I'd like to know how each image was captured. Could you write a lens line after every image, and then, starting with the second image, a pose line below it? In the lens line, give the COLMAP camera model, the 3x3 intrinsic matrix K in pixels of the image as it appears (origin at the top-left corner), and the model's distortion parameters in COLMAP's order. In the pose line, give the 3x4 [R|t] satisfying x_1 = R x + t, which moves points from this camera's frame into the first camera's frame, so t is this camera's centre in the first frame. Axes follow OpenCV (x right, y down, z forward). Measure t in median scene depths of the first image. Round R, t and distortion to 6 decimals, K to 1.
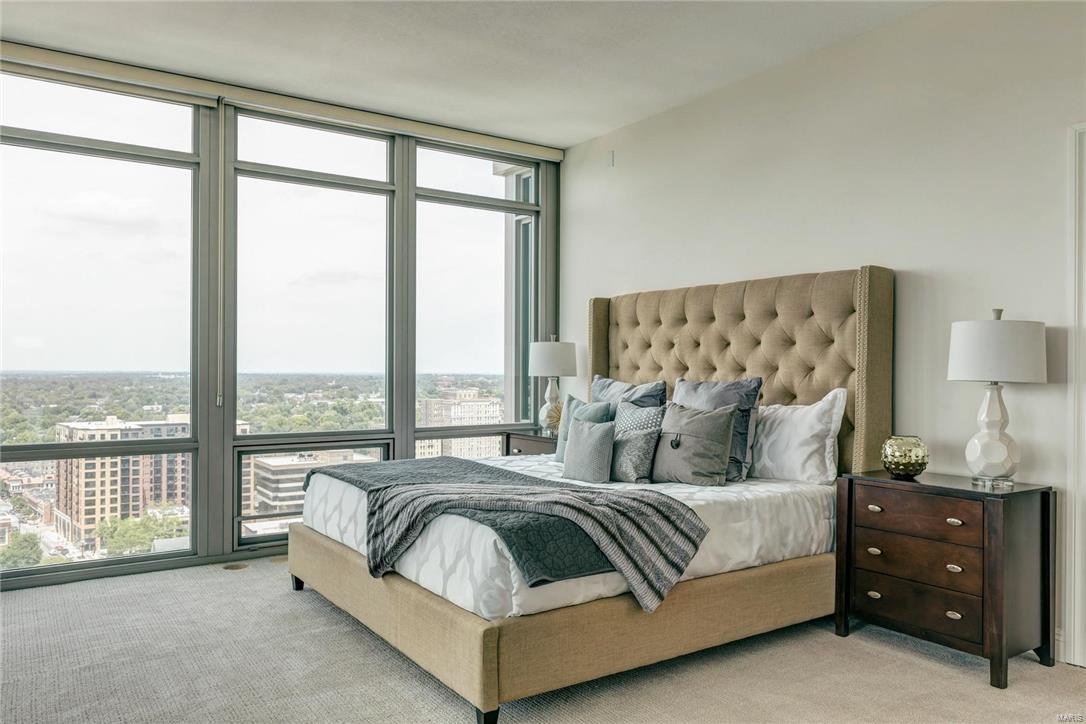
lens RADIAL K [[773.9, 0, 541.7], [0, 773.9, 356.9], [0, 0, 1]] dist [-0.004705, -0.003334]
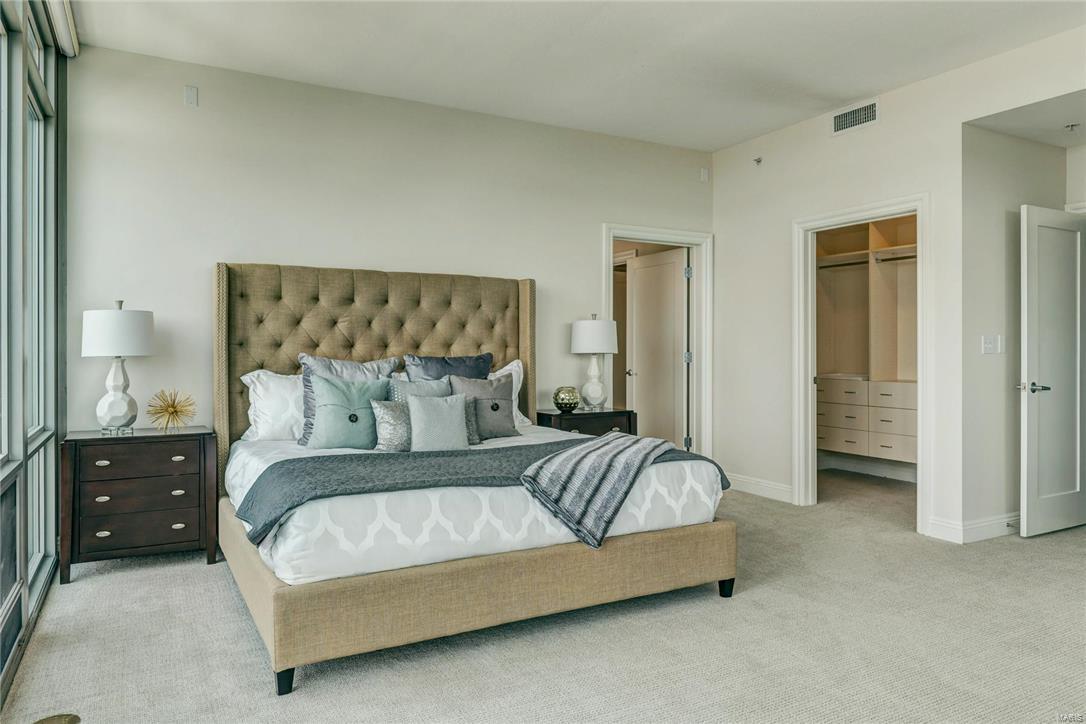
lens RADIAL K [[729.8, 0, 540.3], [0, 729.8, 352.4], [0, 0, 1]] dist [0.005170, 0.001817]
pose [[0.124888, -0.007572, 0.992142, -0.808537], [-0.016247, 0.999821, 0.009676, 0.010666], [-0.992038, -0.017328, 0.124742, 0.651341]]
